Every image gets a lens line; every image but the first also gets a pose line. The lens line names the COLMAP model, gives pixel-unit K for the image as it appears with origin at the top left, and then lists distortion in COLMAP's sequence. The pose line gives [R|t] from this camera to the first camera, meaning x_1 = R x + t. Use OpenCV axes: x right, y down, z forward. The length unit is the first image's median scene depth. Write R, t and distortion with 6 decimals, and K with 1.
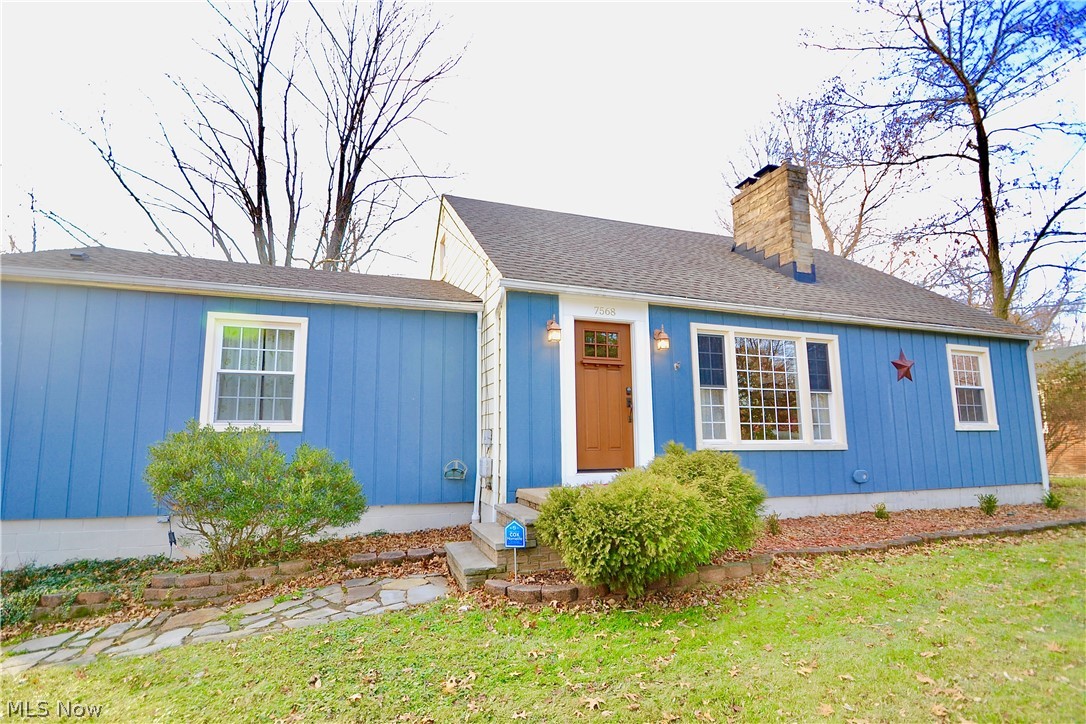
lens RADIAL K [[498.4, 0, 543.7], [0, 498.4, 367.6], [0, 0, 1]] dist [-0.000641, -0.000182]
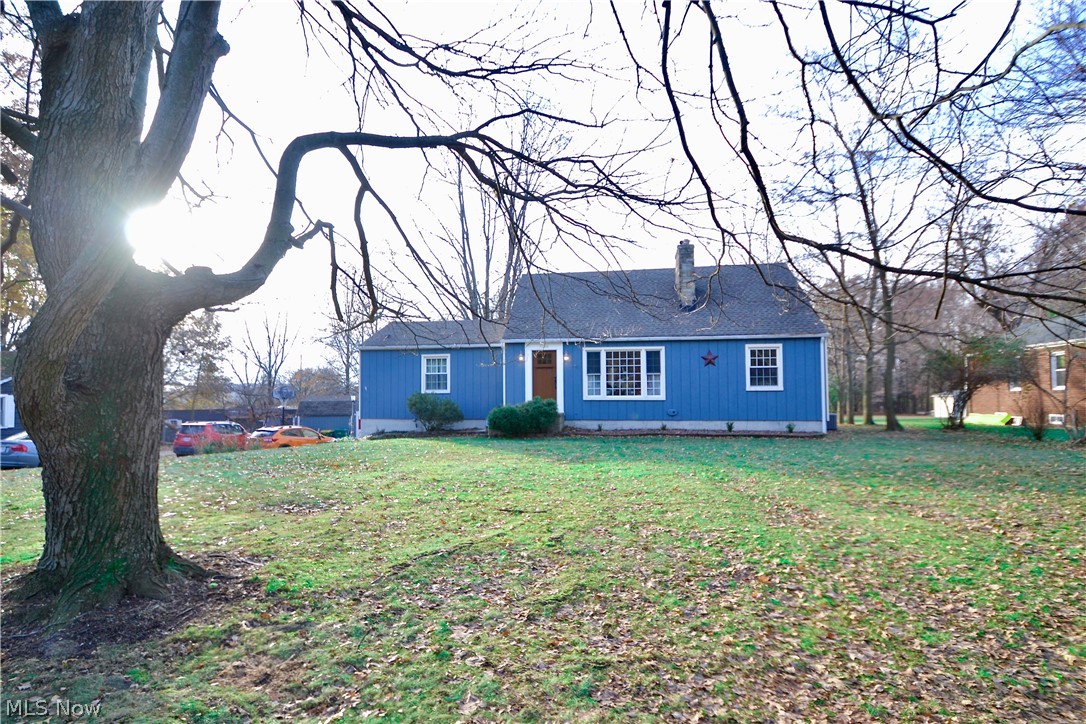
lens RADIAL K [[566.8, 0, 542.4], [0, 566.8, 364.6], [0, 0, 1]] dist [-0.001286, -0.000037]
pose [[0.887119, -0.027975, -0.460692, 1.346826], [0.067316, 0.995330, 0.069184, -0.205561], [0.456606, -0.092386, 0.884859, -1.482203]]
